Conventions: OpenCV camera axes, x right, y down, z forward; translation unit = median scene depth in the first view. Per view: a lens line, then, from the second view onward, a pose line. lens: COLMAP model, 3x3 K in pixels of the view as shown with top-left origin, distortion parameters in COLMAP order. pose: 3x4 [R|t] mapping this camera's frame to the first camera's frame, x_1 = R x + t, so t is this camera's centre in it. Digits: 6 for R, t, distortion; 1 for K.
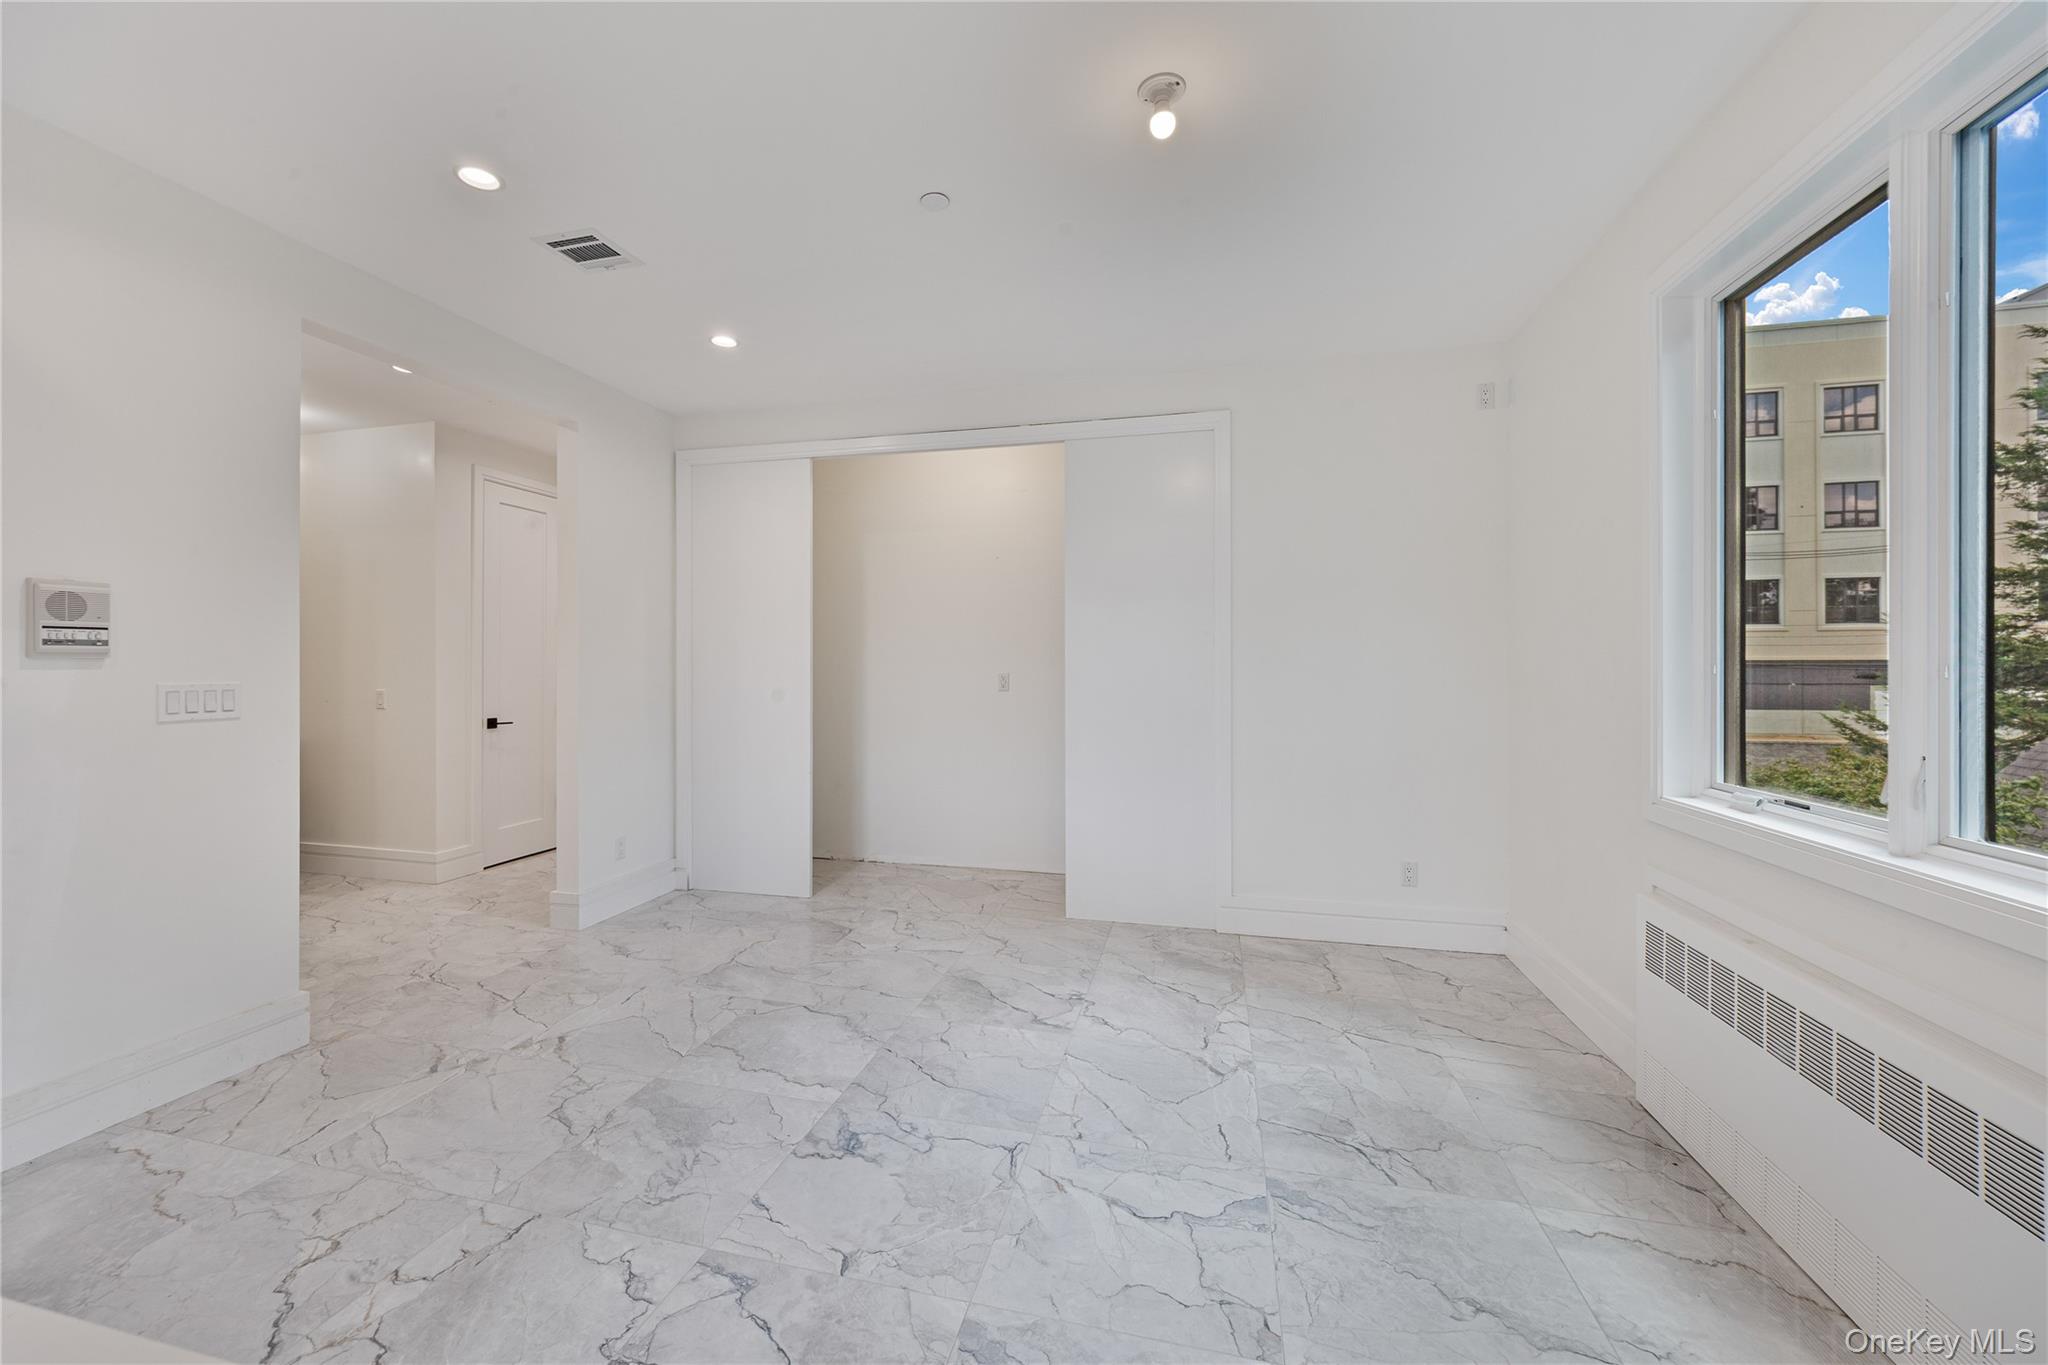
lens RADIAL K [[783.0, 0, 1024.0], [0, 783.0, 682.5], [0, 0, 1]] dist [-0.000344, -0.000043]
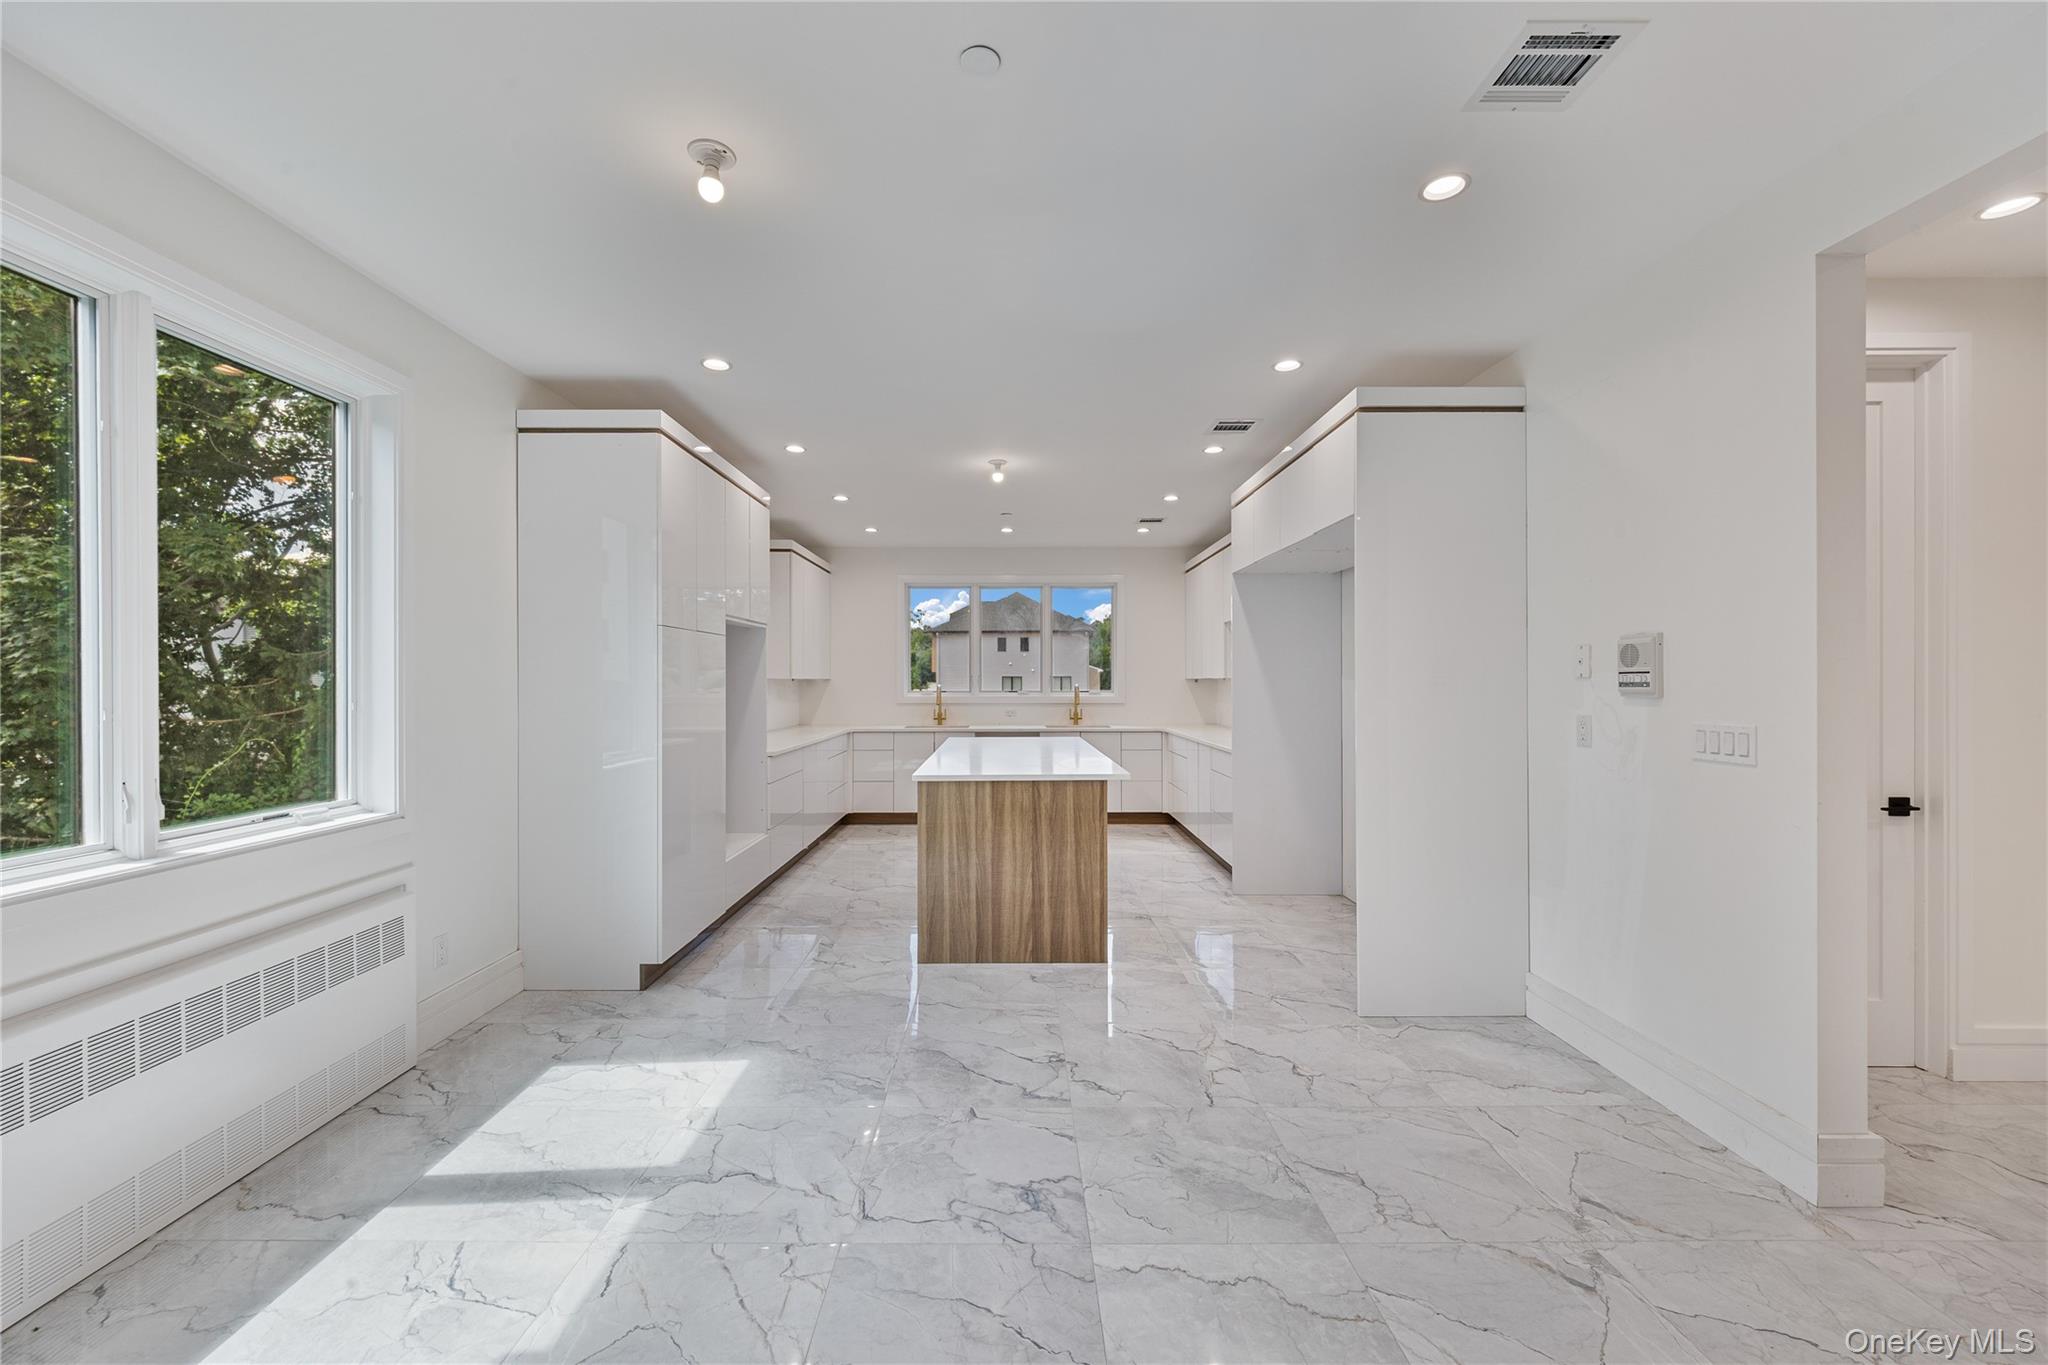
lens RADIAL K [[820.3, 0, 1024.0], [0, 820.3, 682.5], [0, 0, 1]] dist [0.001190, 0.000062]
pose [[-0.973512, 0.003138, -0.228613, 0.022640], [-0.001634, 0.999785, 0.020682, -0.079300], [0.228629, 0.020508, -0.973298, 2.021546]]
